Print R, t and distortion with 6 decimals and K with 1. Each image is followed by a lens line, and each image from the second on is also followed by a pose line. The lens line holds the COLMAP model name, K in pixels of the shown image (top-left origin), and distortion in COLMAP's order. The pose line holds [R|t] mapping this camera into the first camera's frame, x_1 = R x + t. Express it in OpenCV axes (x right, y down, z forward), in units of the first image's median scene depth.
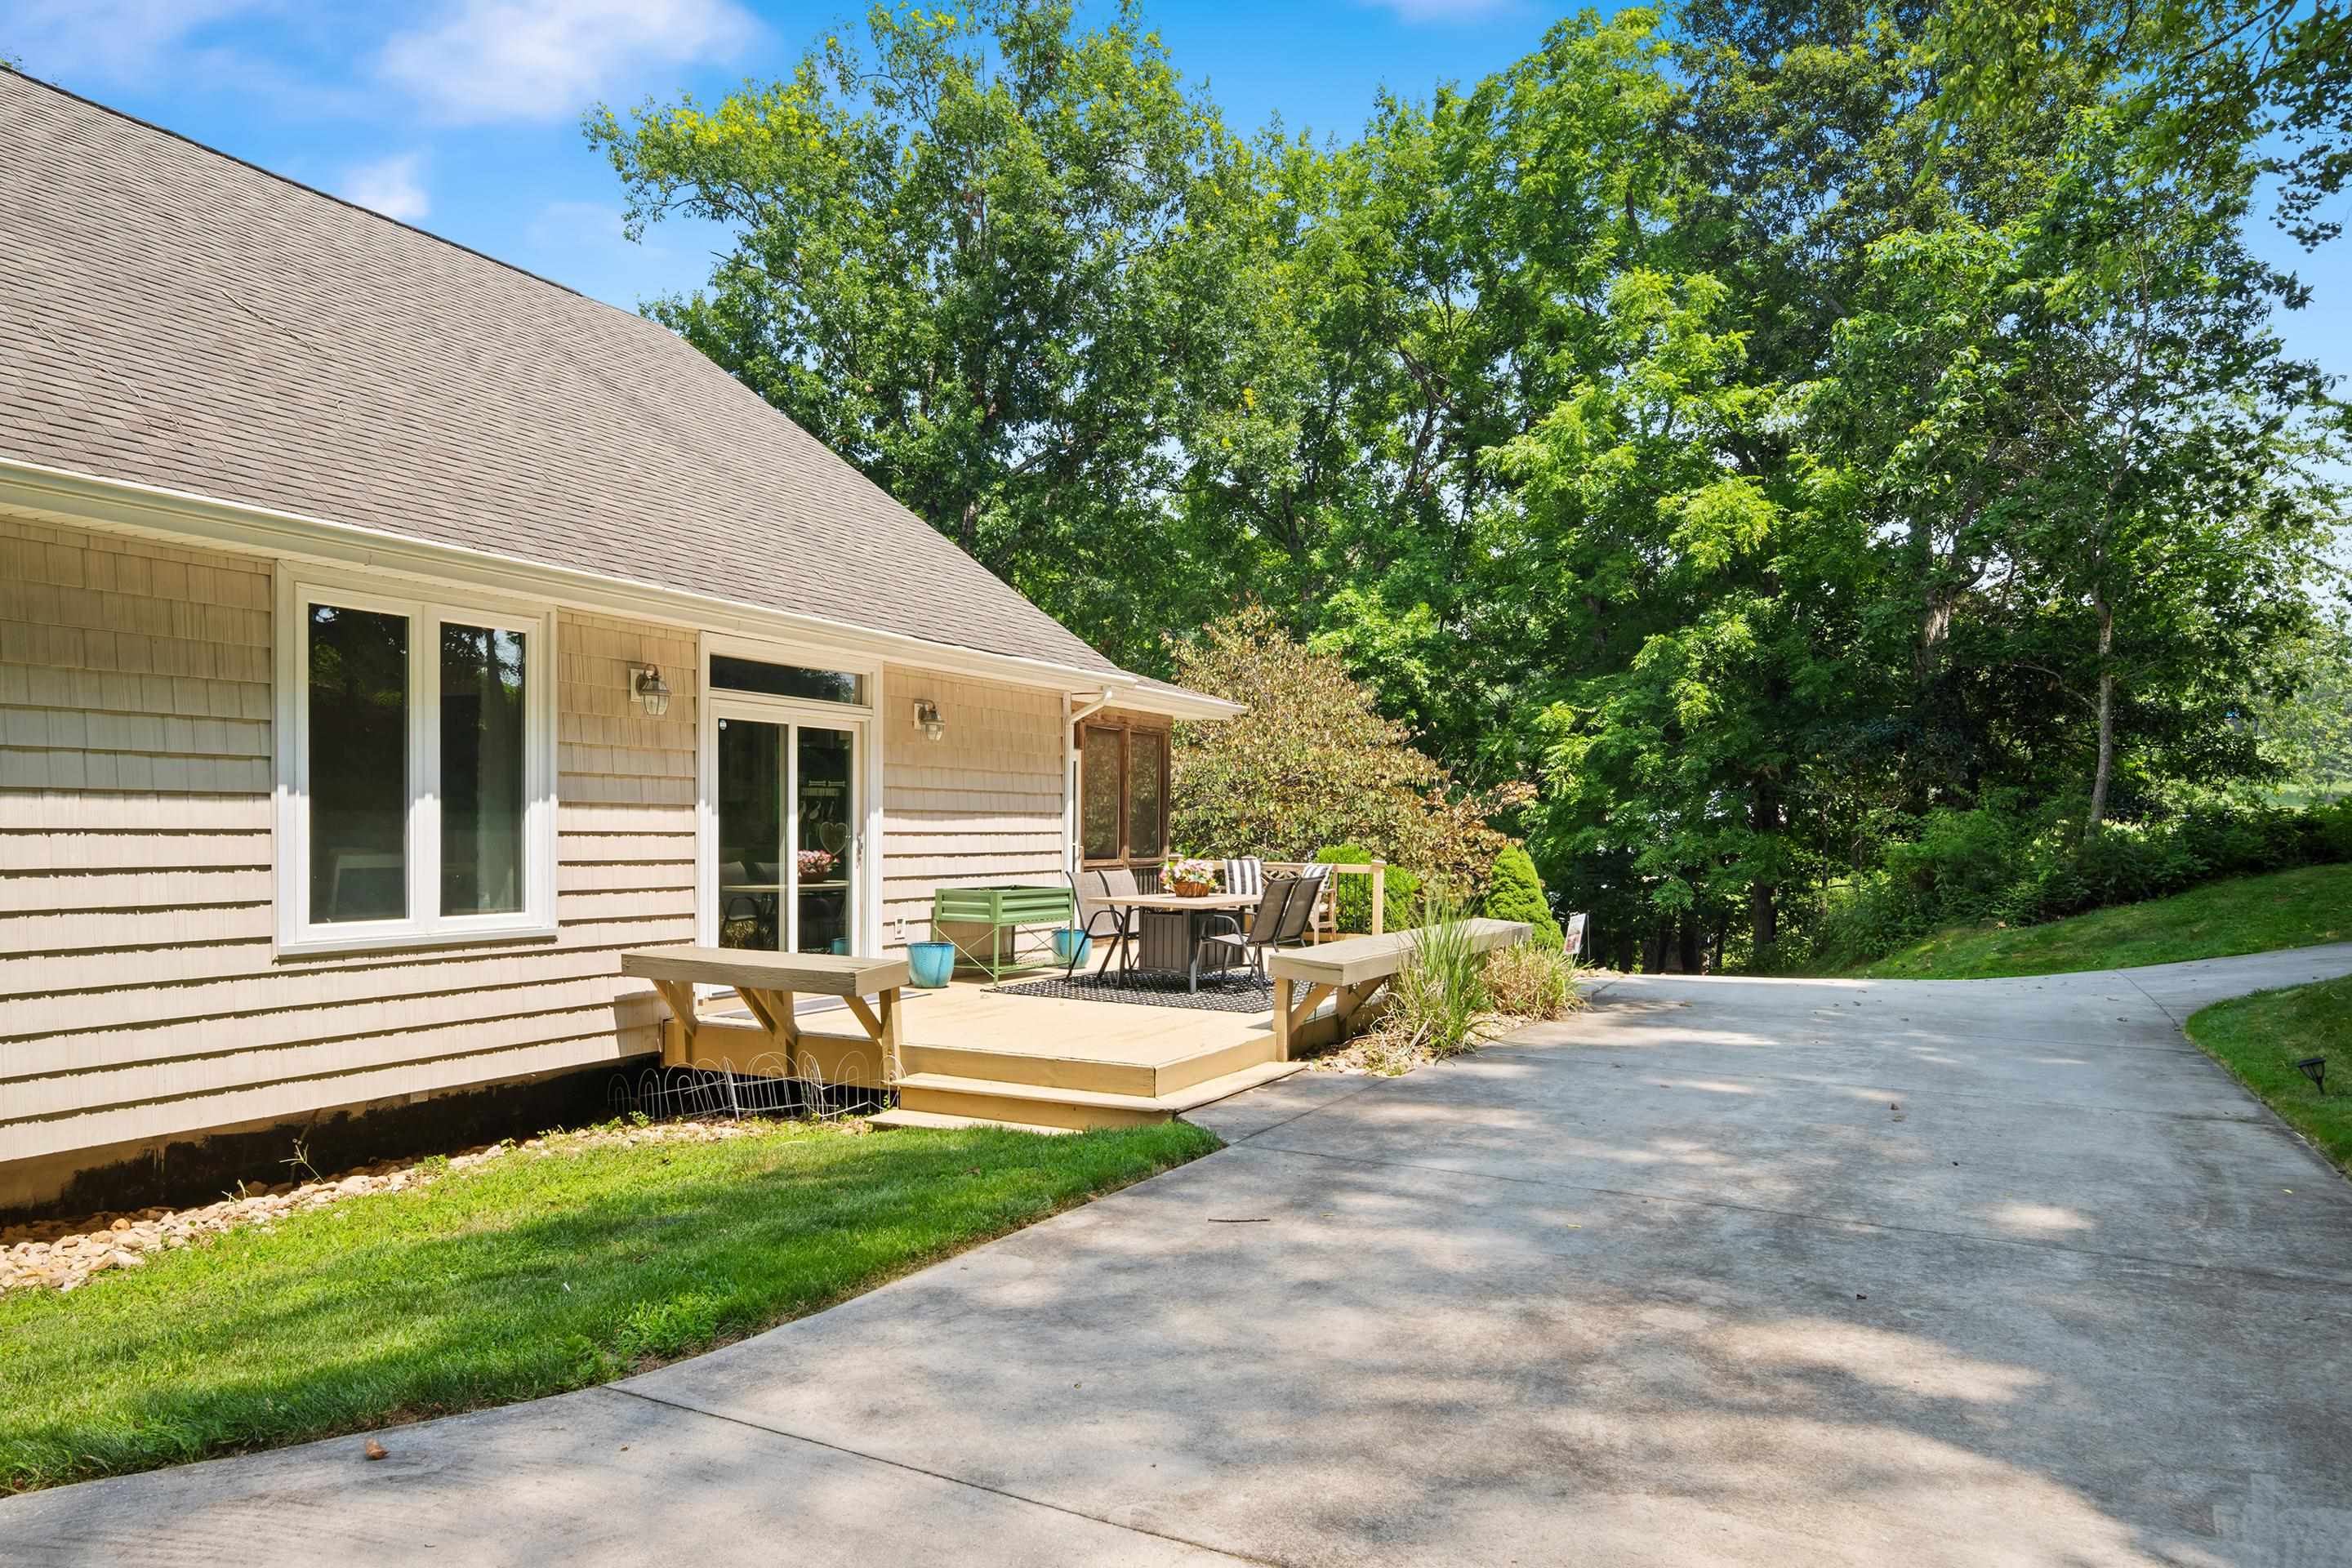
lens RADIAL K [[1490.1, 0, 1126.9], [0, 1490.1, 859.2], [0, 0, 1]] dist [0.022662, -0.011481]
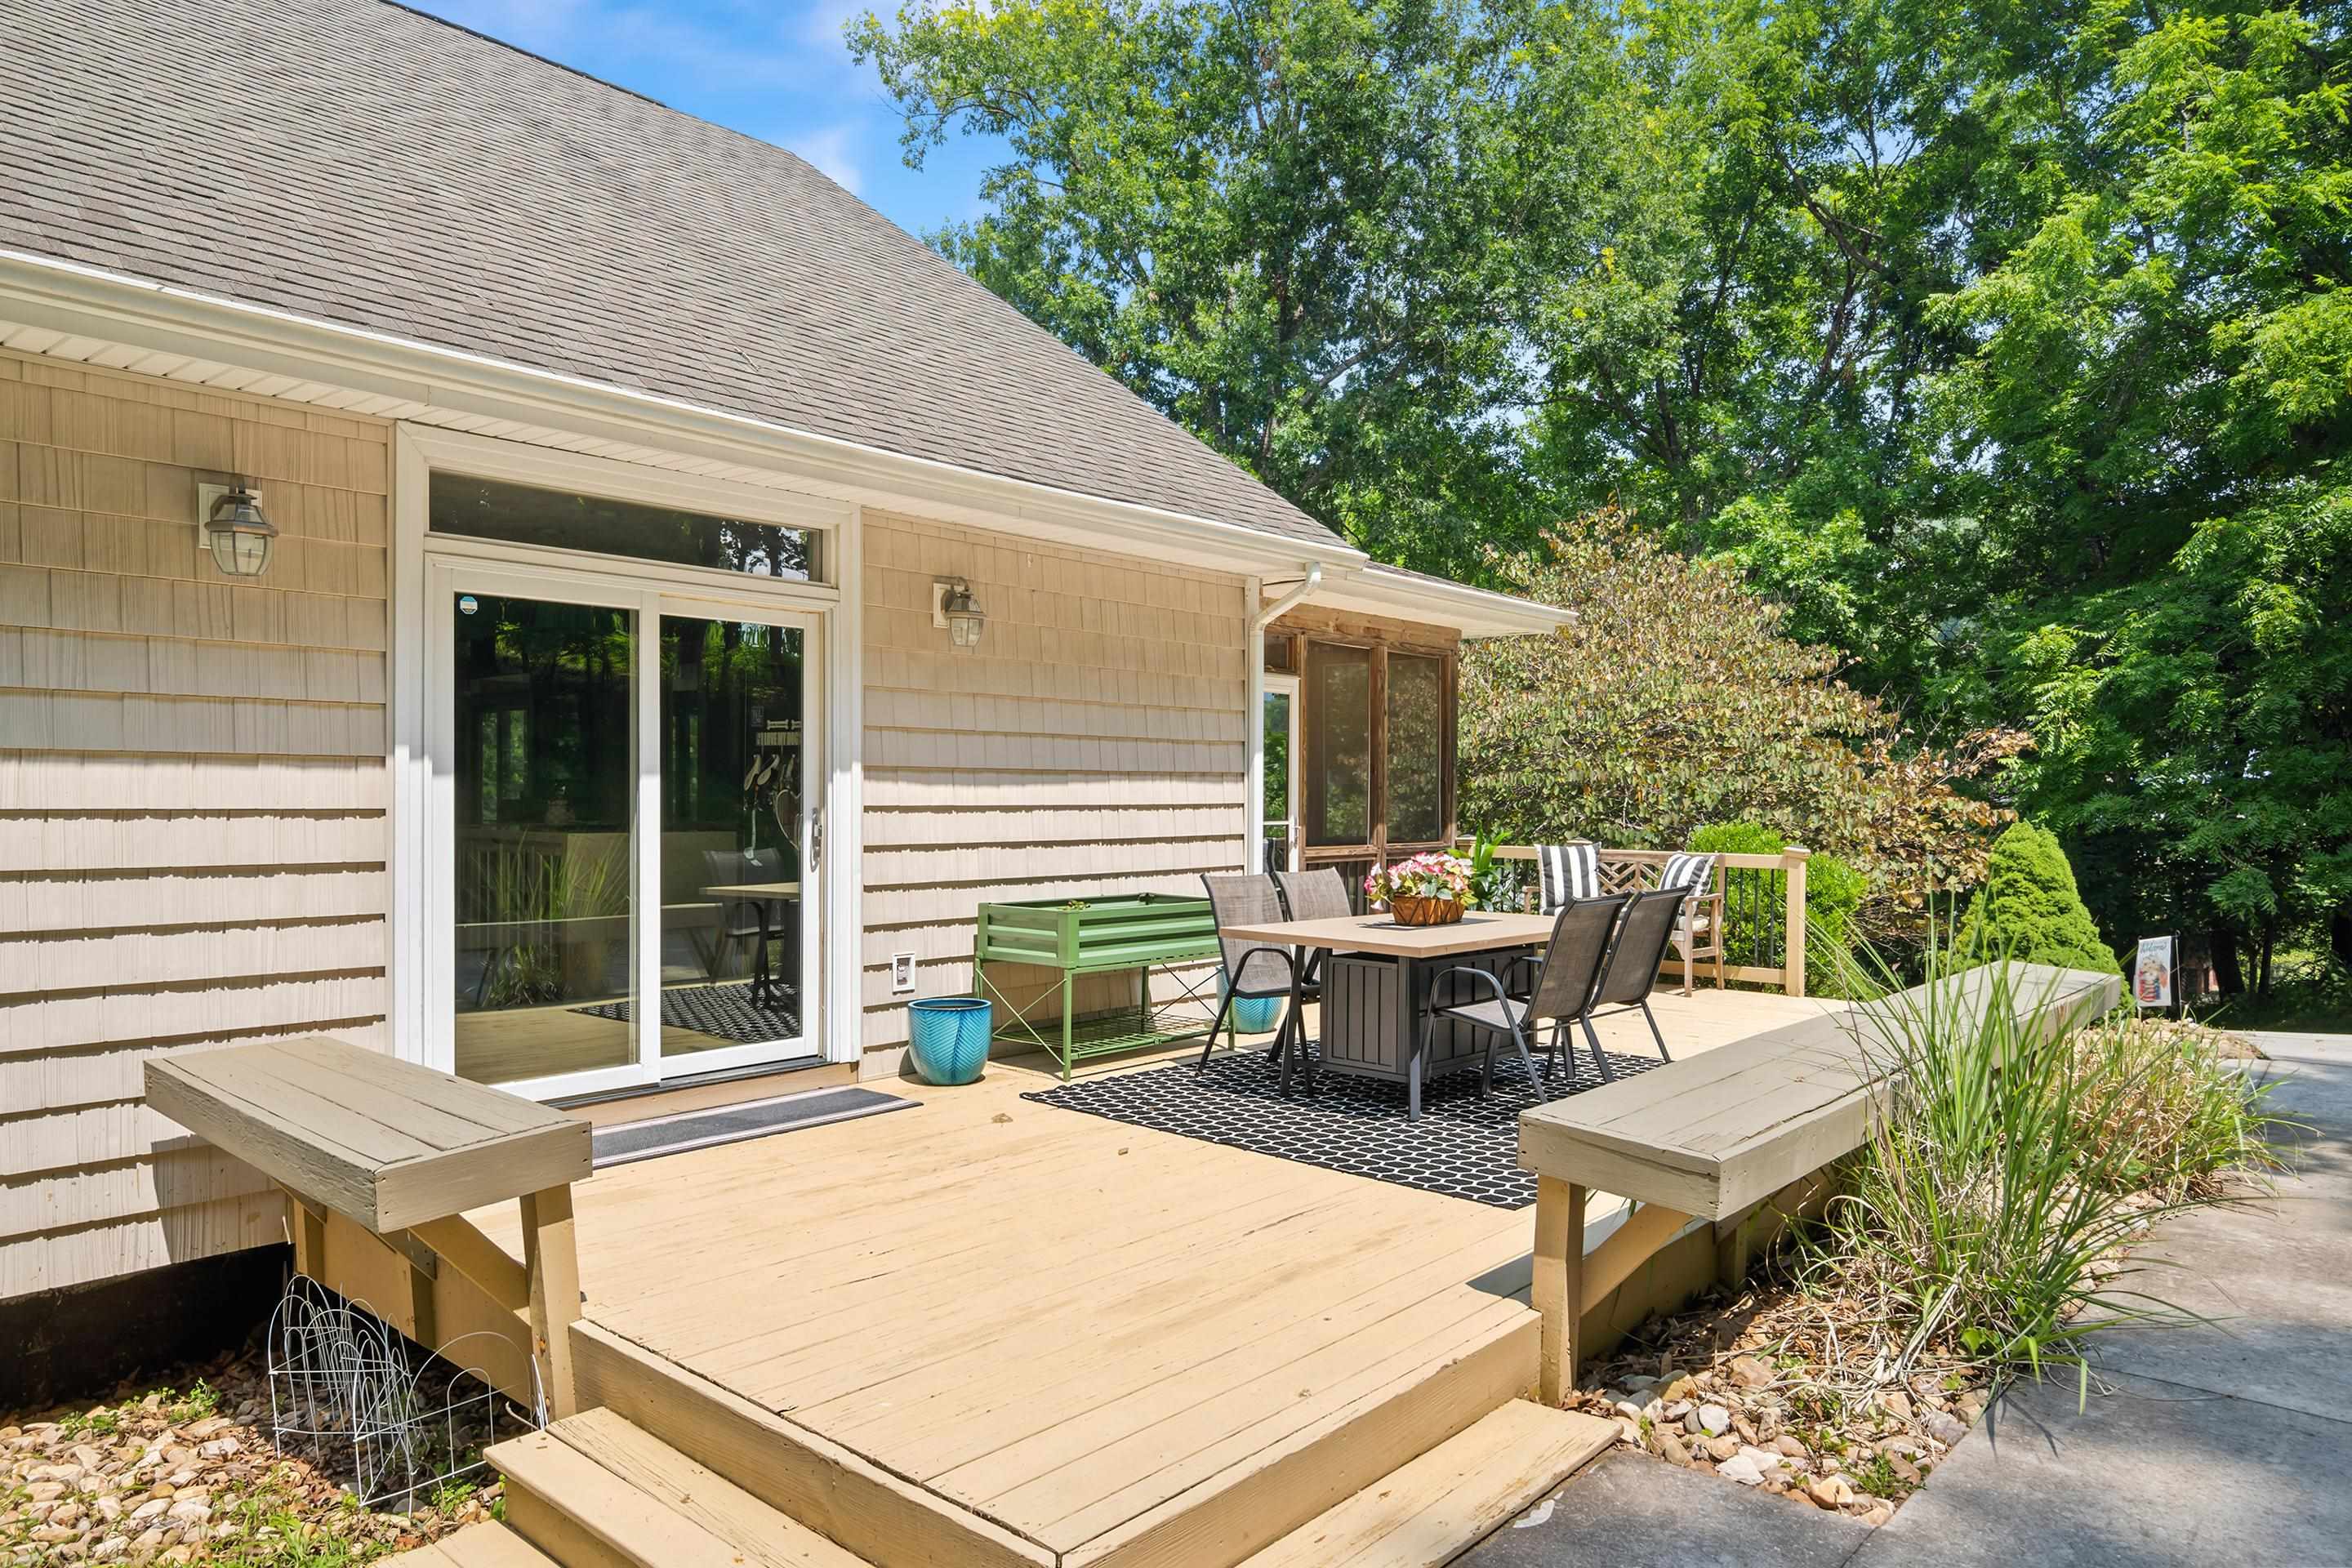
lens RADIAL K [[1490.1, 0, 1151.2], [0, 1490.1, 794.8], [0, 0, 1]] dist [0.022662, -0.011481]
pose [[0.972654, -0.008153, -0.232114, 0.075454], [0.002239, 0.999666, -0.025732, -0.007792], [0.232246, 0.024509, 0.972348, 0.475907]]
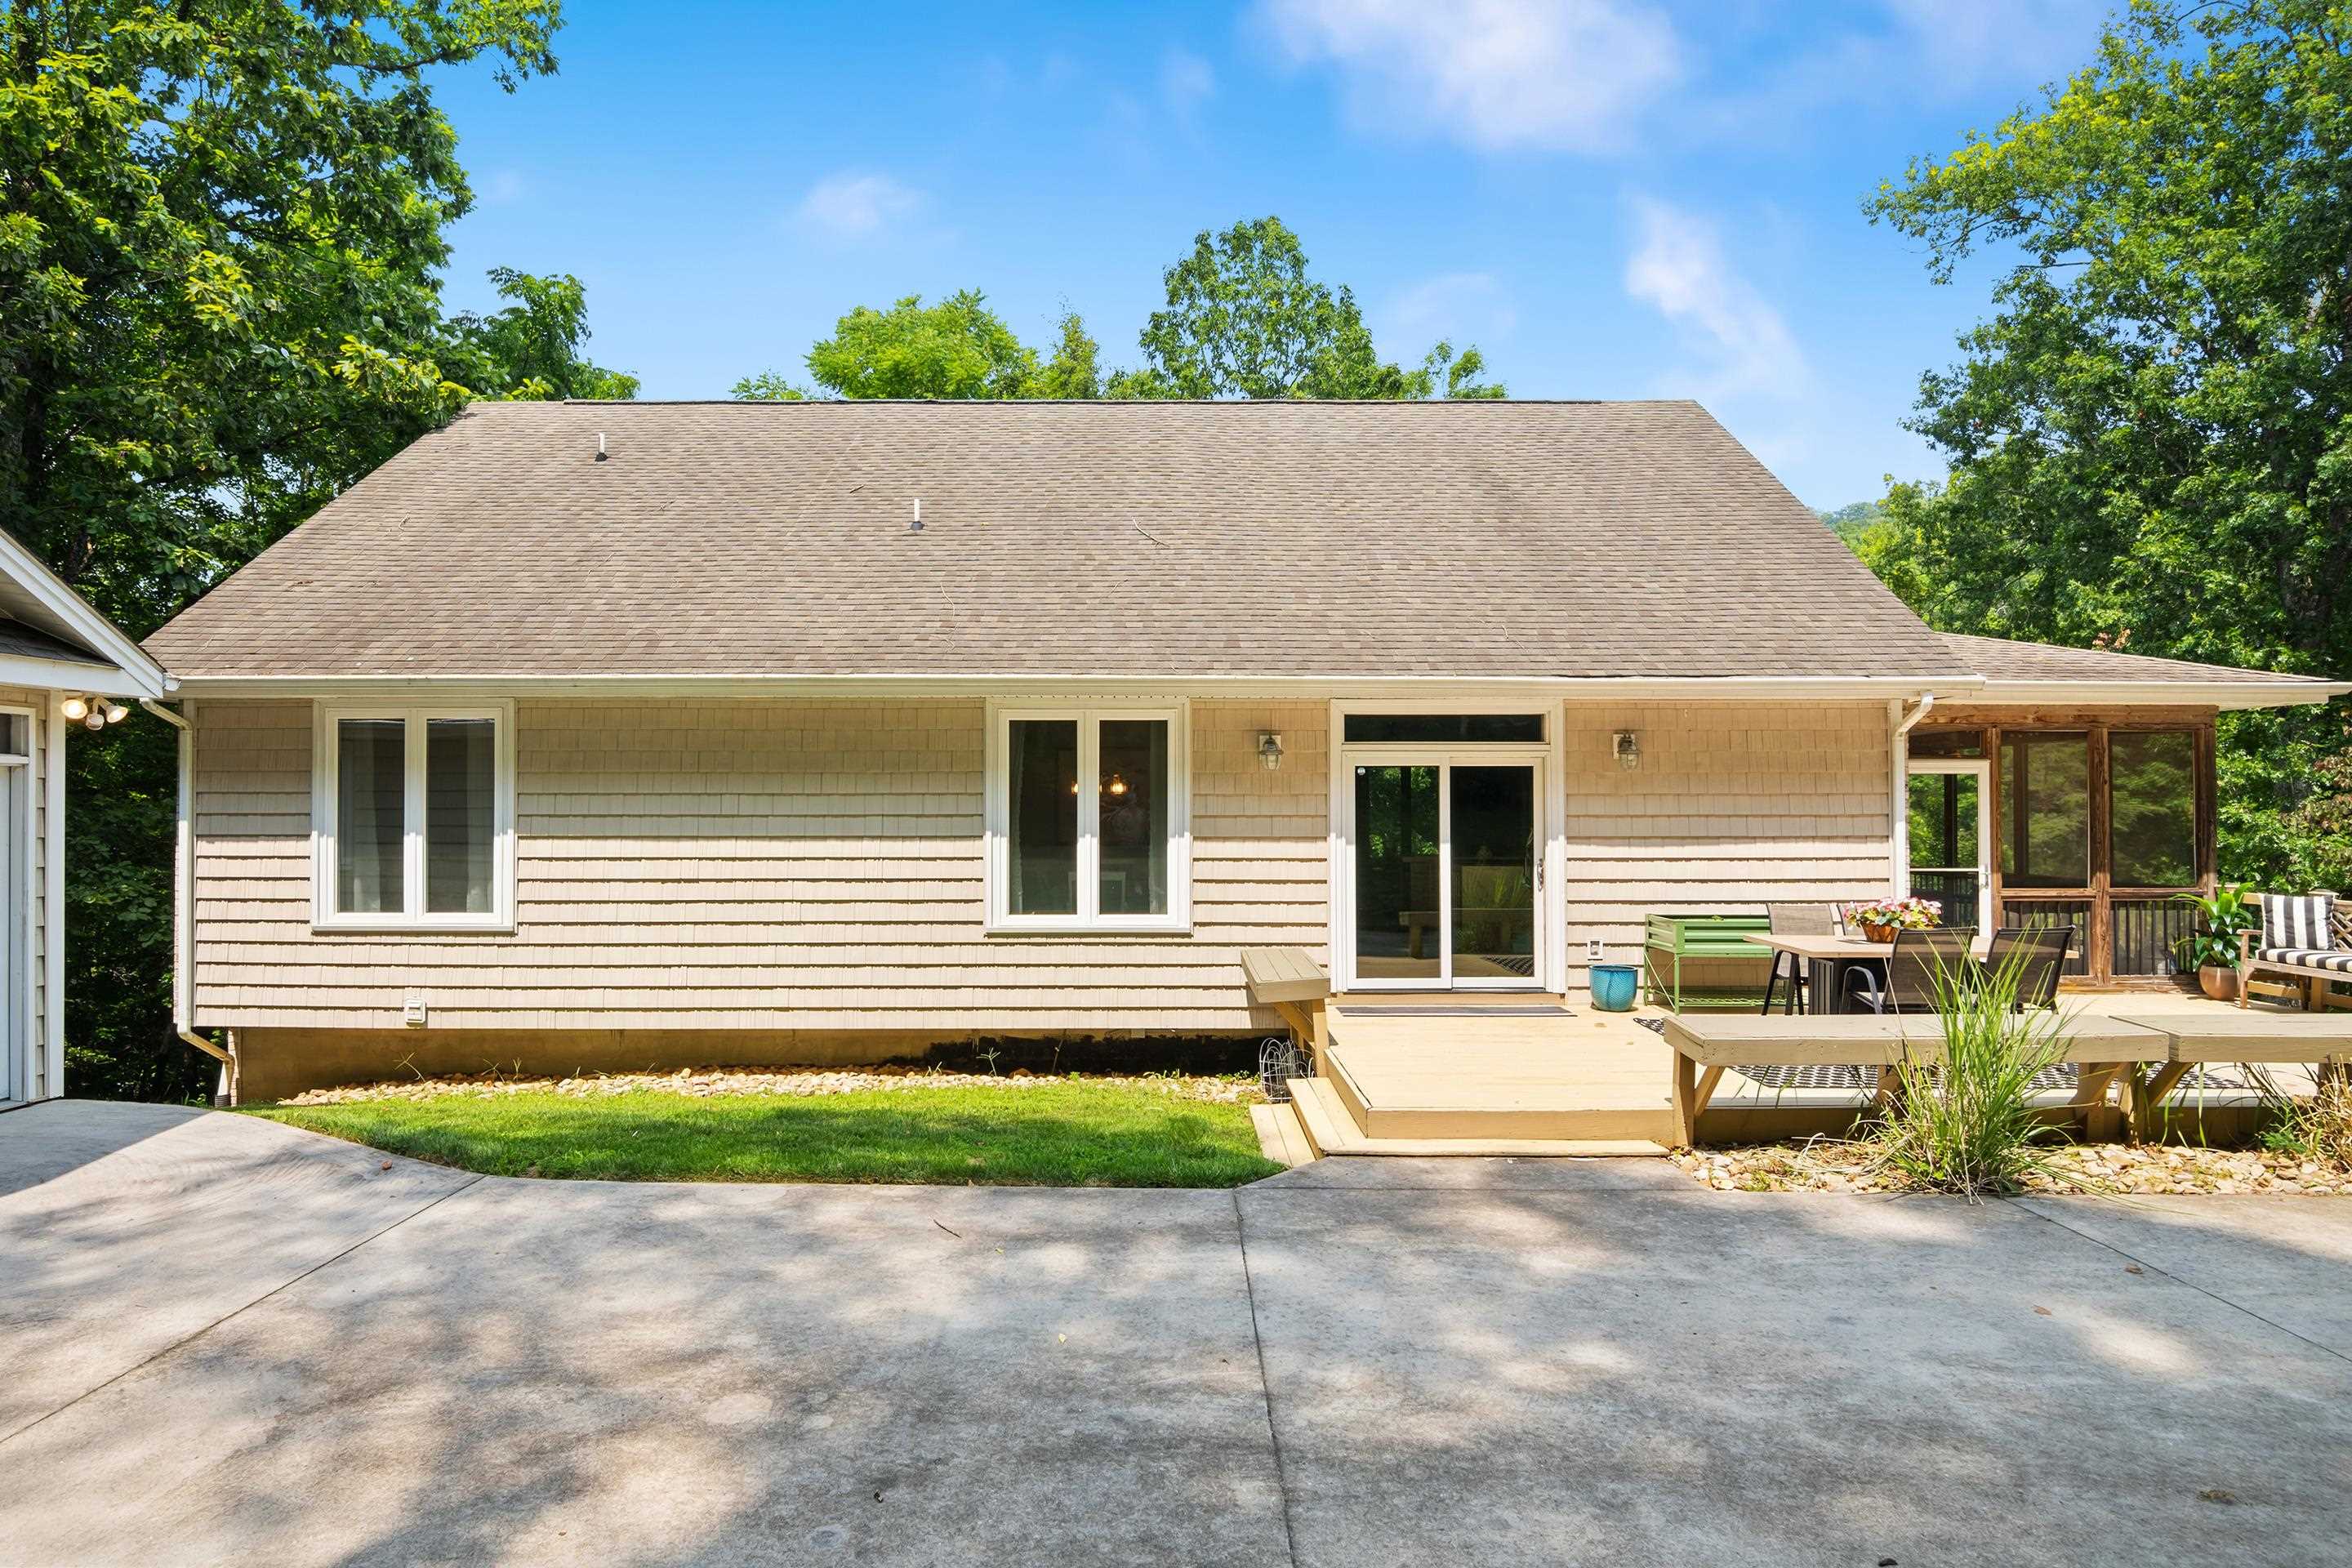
lens RADIAL K [[1220.0, 0, 1155.2], [0, 1220.0, 789.8], [0, 0, 1]] dist [-0.007109, -0.000544]
pose [[0.489035, -0.027379, -0.871834, 0.458436], [-0.015124, 0.999091, -0.039858, -0.028007], [0.872133, 0.032677, 0.488176, 0.316314]]
